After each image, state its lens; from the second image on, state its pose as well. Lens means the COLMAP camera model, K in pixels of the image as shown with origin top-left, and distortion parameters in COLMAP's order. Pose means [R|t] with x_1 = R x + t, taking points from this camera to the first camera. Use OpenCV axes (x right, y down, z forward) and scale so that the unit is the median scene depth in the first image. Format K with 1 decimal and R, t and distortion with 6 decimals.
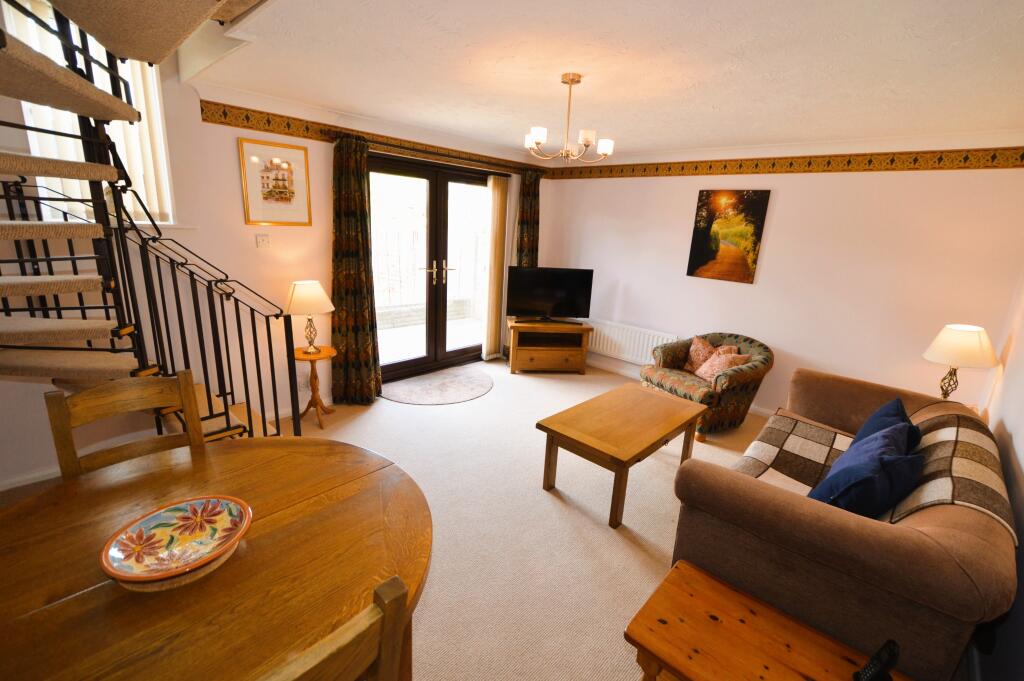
lens RADIAL K [[451.9, 0, 511.8], [0, 451.9, 338.9], [0, 0, 1]] dist [0.000503, -0.001364]
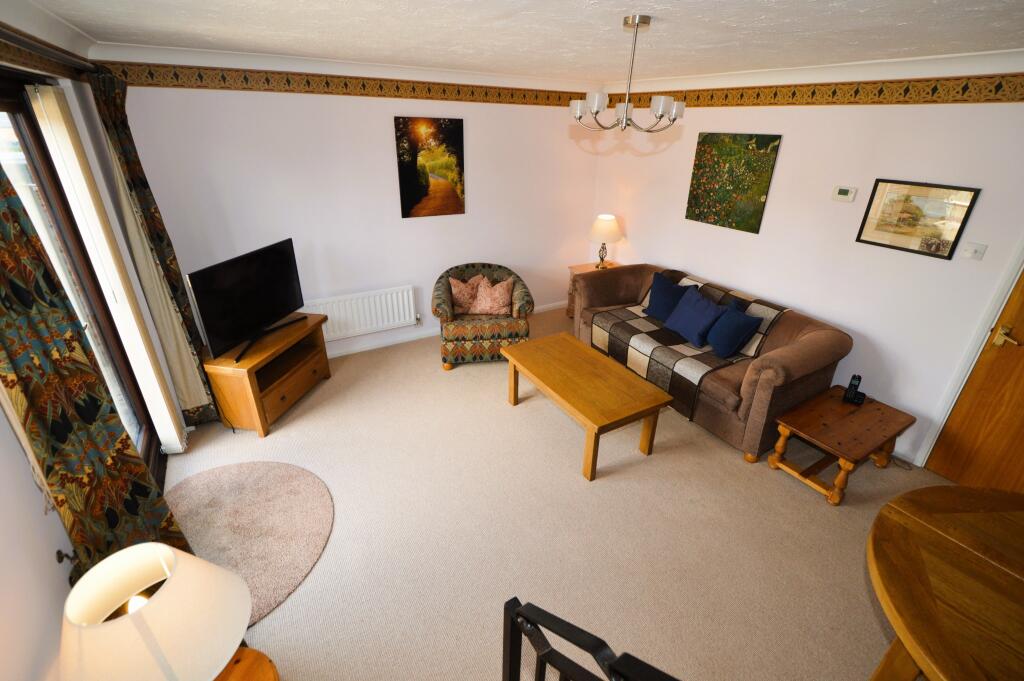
lens RADIAL K [[451.9, 0, 511.9], [0, 451.9, 337.6], [0, 0, 1]] dist [0.000503, -0.001364]
pose [[0.266663, -0.449406, 0.852599, -0.455258], [0.240596, 0.887665, 0.392638, -0.247379], [-0.933276, 0.100430, 0.344833, 0.555232]]
